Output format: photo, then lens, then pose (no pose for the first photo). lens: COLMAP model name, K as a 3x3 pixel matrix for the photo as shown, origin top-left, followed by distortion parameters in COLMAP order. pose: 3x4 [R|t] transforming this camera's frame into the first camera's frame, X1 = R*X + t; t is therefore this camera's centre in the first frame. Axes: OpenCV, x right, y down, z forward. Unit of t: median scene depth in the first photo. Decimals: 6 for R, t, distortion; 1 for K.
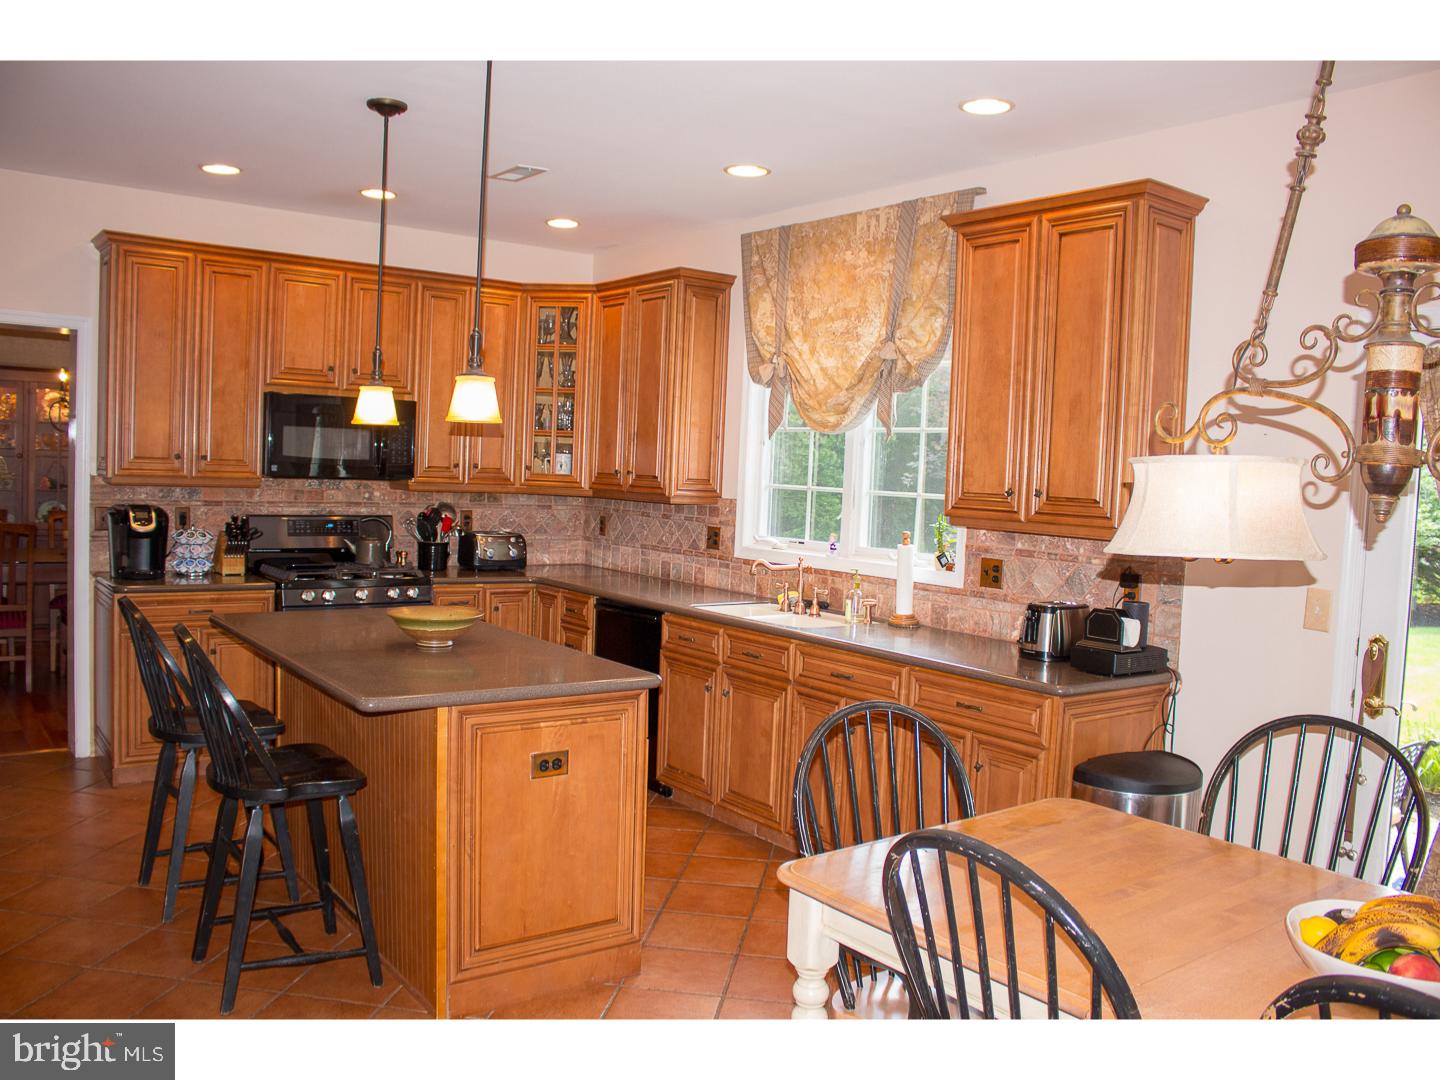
lens RADIAL K [[1292.7, 0, 720.0], [0, 1292.7, 540.0], [0, 0, 1]] dist [-0.005083, -0.003895]
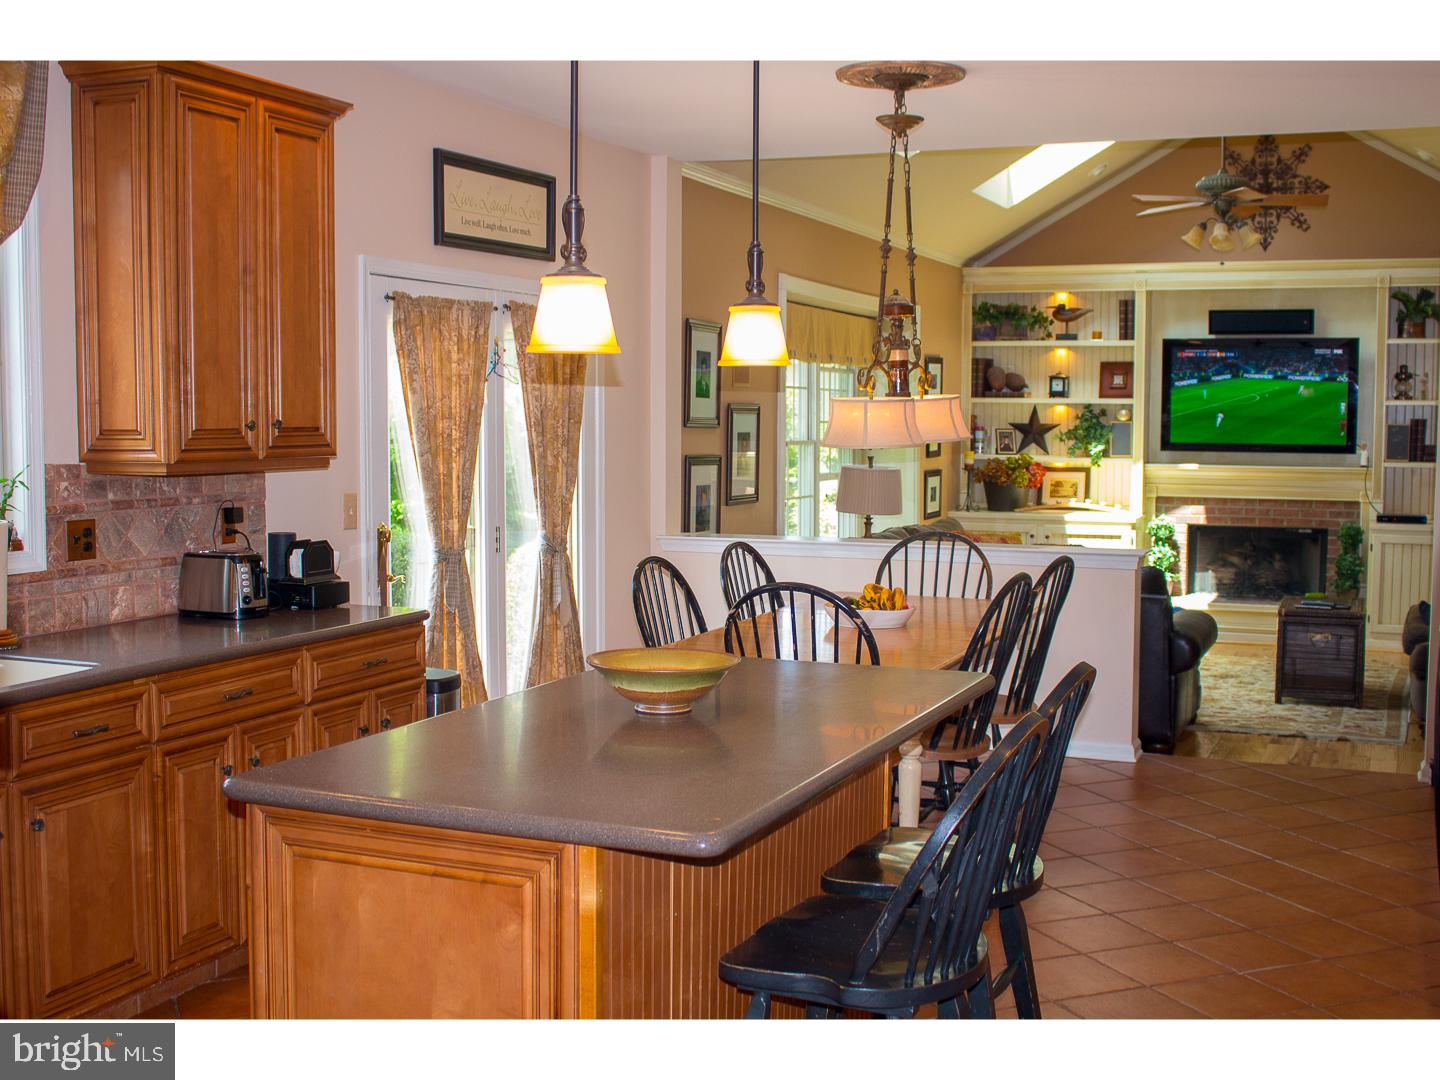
lens RADIAL K [[1697.5, 0, 720.0], [0, 1697.5, 540.0], [0, 0, 1]] dist [0.002743, 0.005424]
pose [[-0.496563, -0.112111, 0.860730, -0.819212], [0.029612, 0.988859, 0.145883, -0.106797], [-0.867495, 0.097928, -0.487711, 1.191996]]
